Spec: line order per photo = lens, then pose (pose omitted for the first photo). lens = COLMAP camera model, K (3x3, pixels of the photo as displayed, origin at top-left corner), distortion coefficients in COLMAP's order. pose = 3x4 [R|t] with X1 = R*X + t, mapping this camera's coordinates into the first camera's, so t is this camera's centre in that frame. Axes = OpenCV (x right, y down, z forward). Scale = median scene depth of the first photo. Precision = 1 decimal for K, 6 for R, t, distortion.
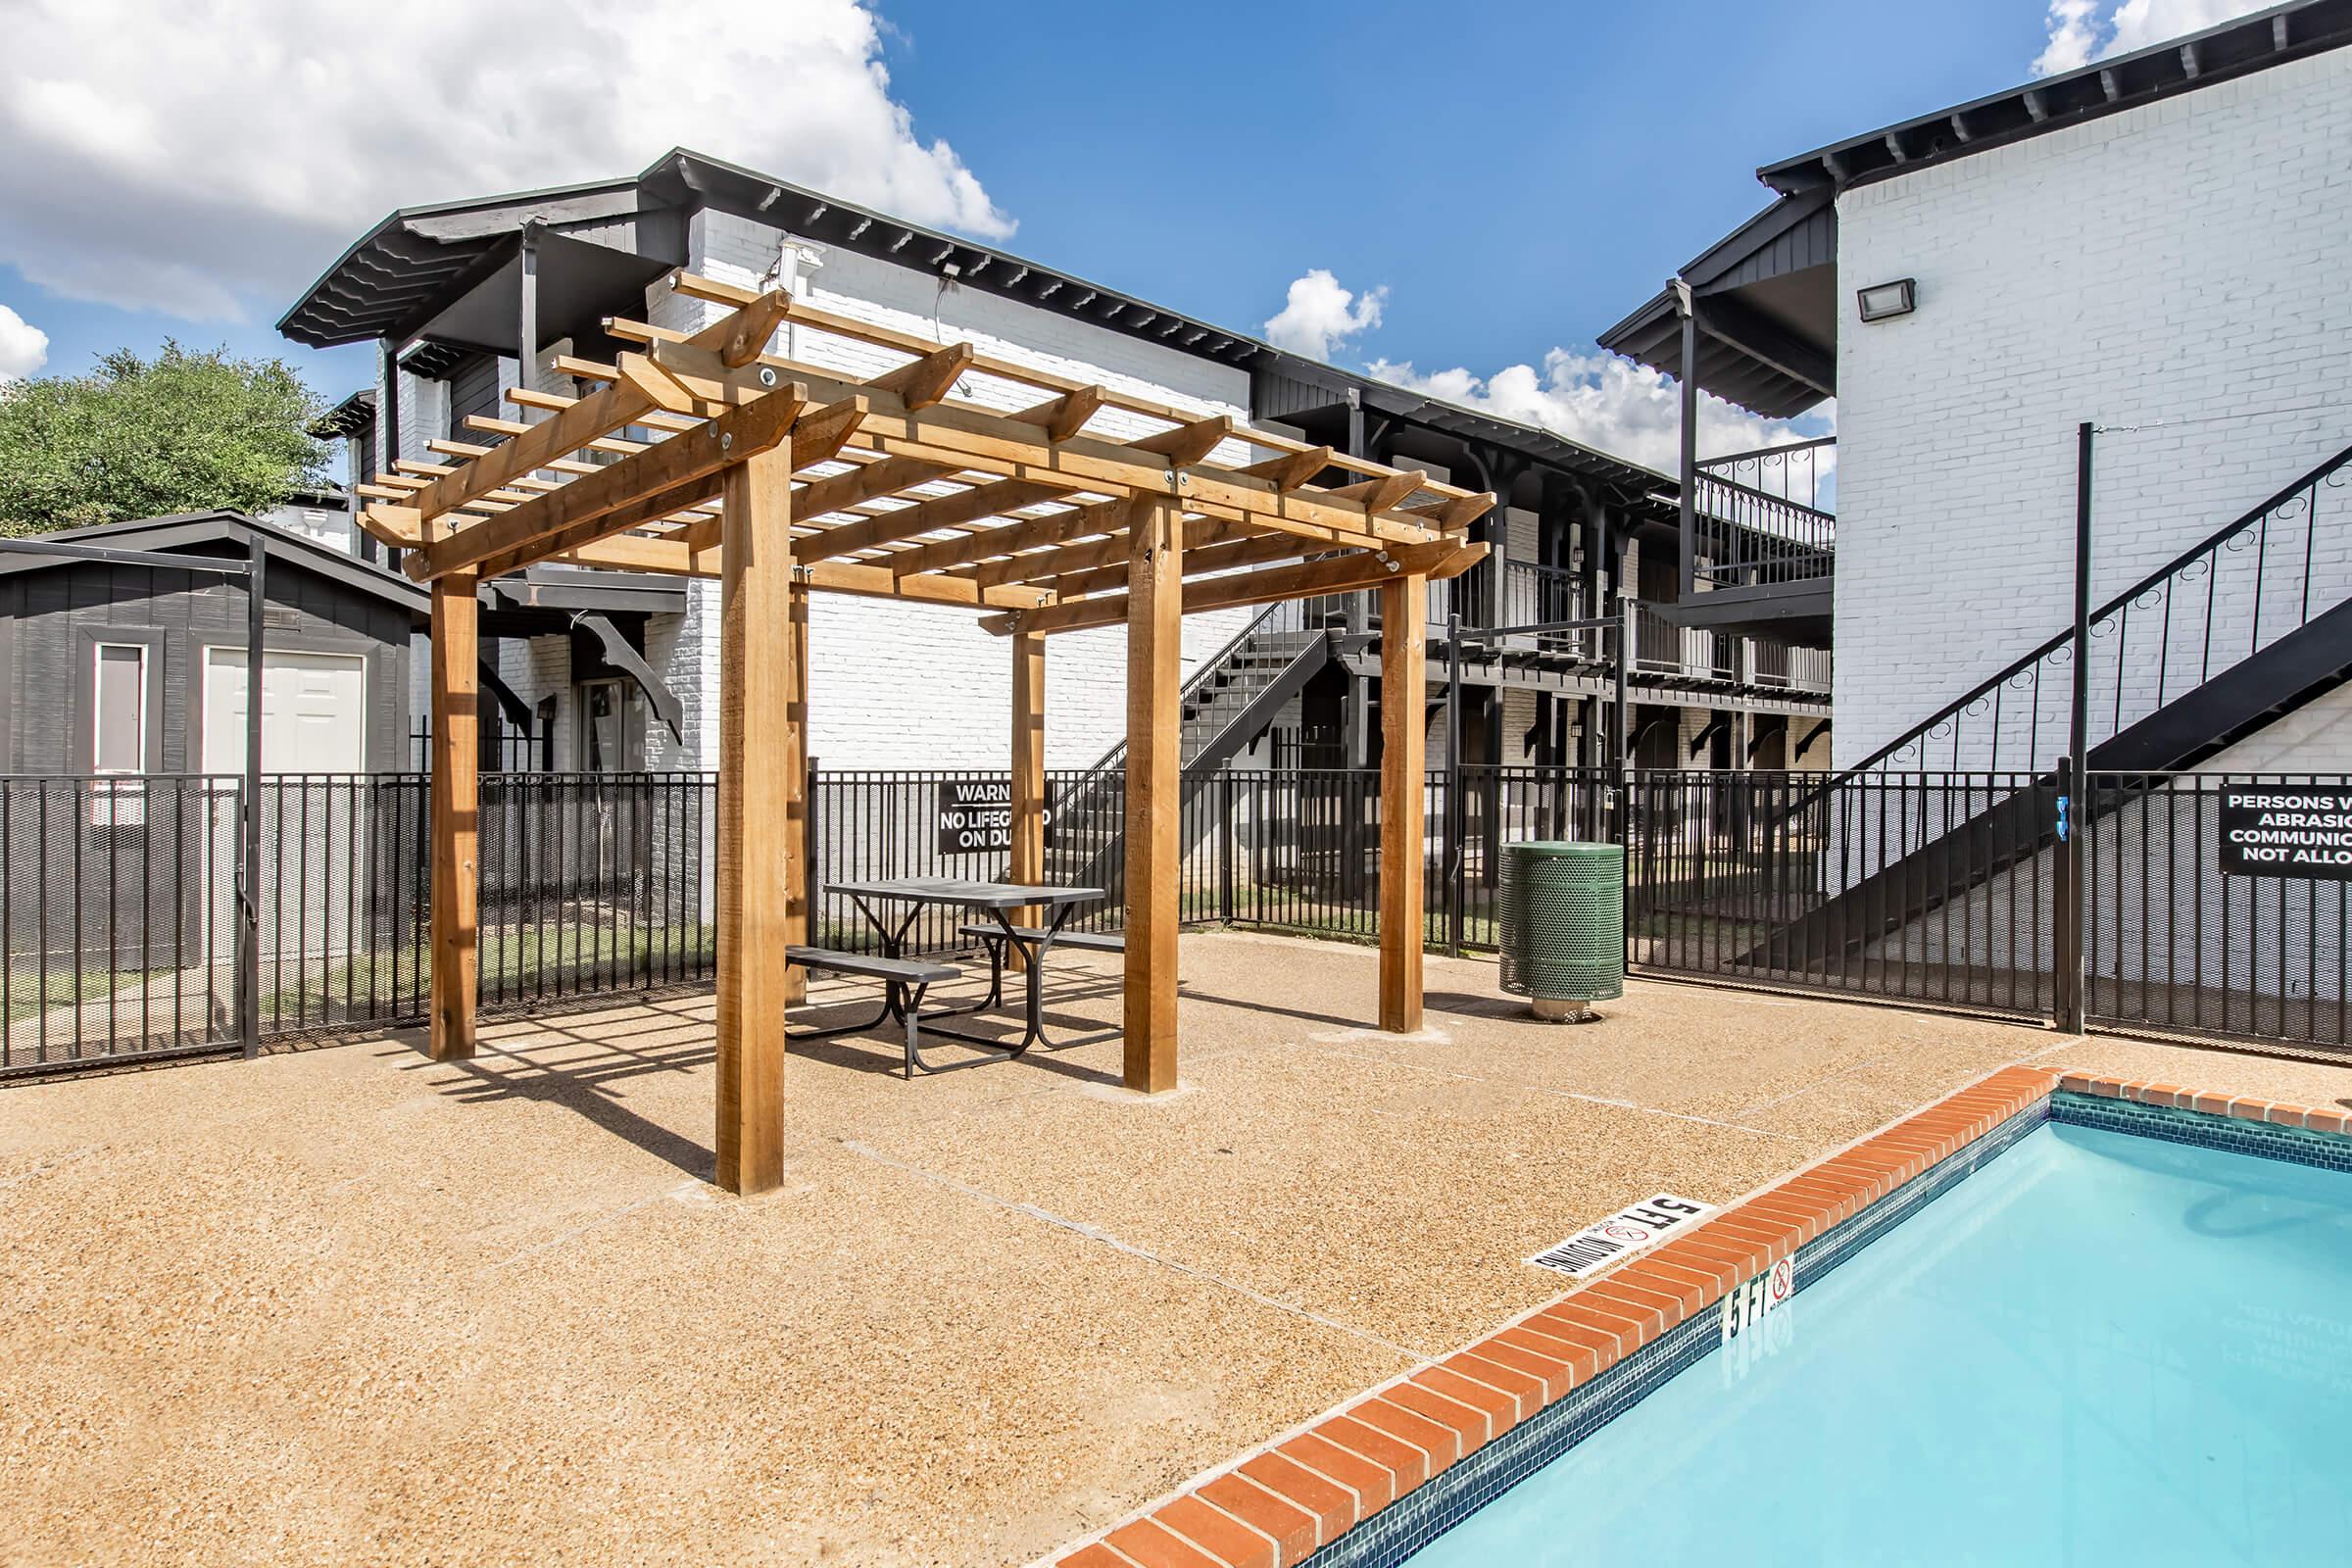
lens RADIAL K [[1318.7, 0, 1100.5], [0, 1318.7, 766.2], [0, 0, 1]] dist [0.000698, 0.001069]
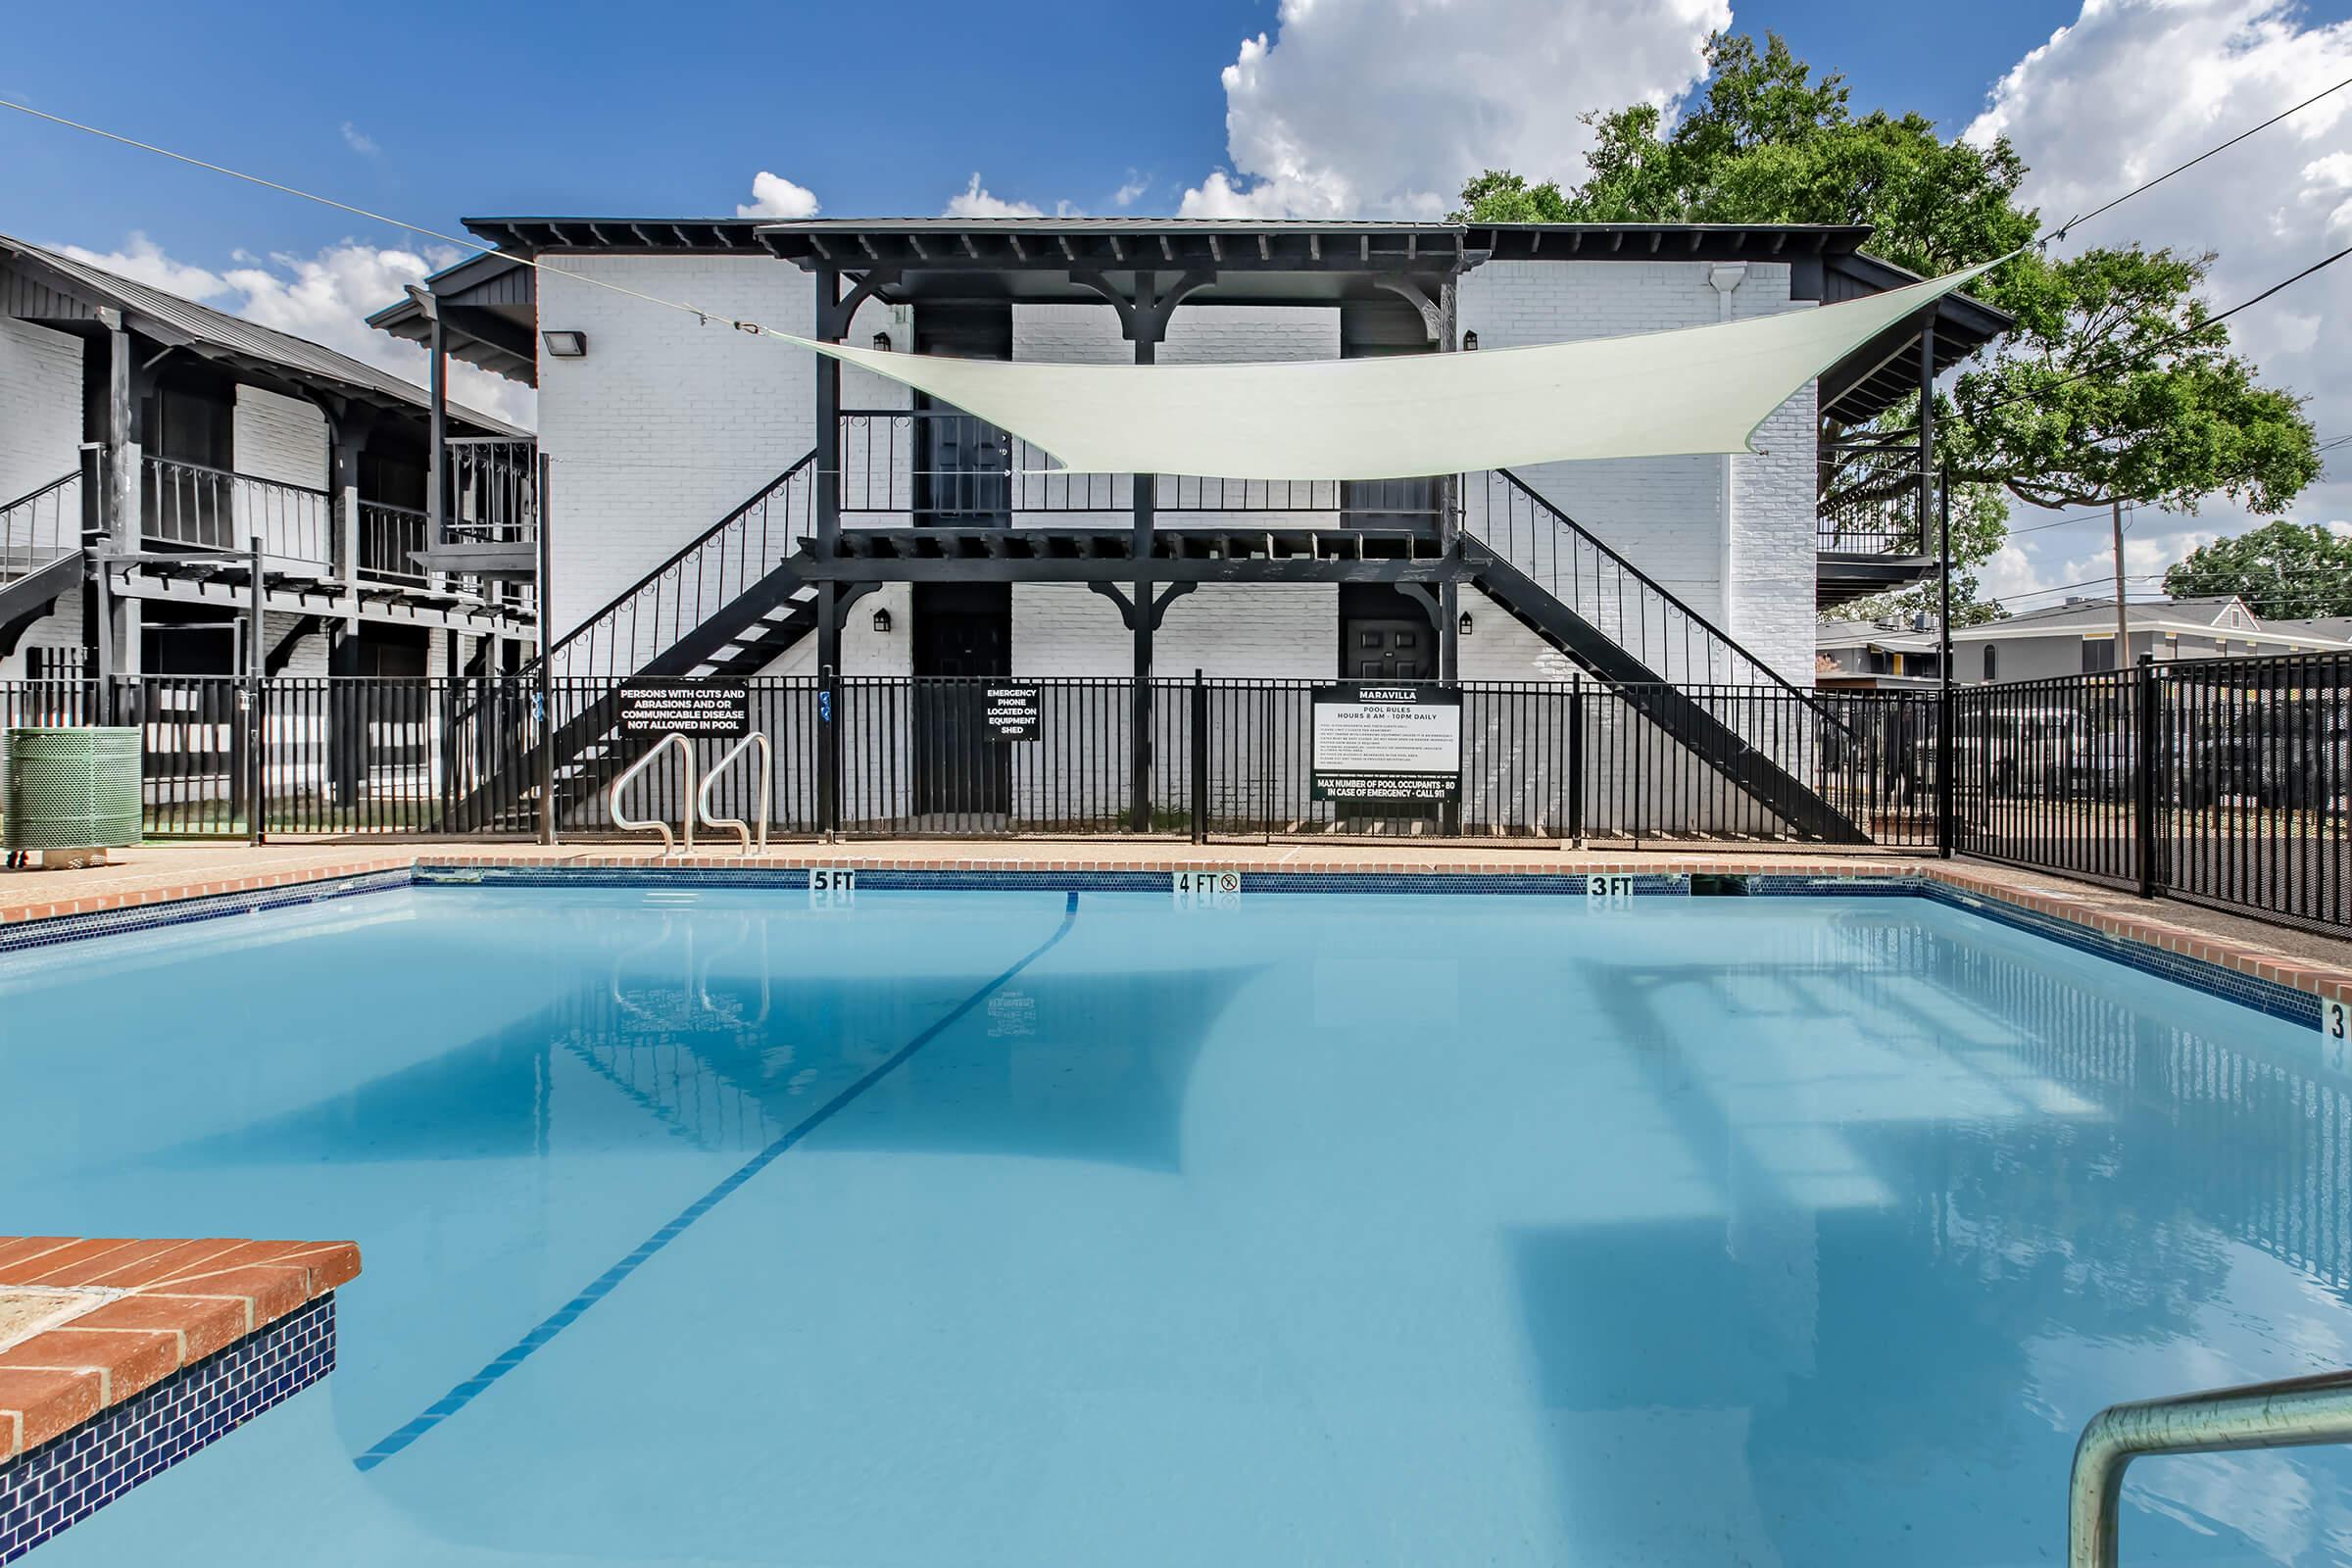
lens RADIAL K [[1220.1, 0, 1362.8], [0, 1220.1, 721.6], [0, 0, 1]] dist [0.000965, 0.006429]
pose [[0.691467, -0.009769, 0.722342, 0.387402], [0.006252, 0.999952, 0.007539, 0.056346], [-0.722381, -0.000697, 0.691495, -0.754548]]
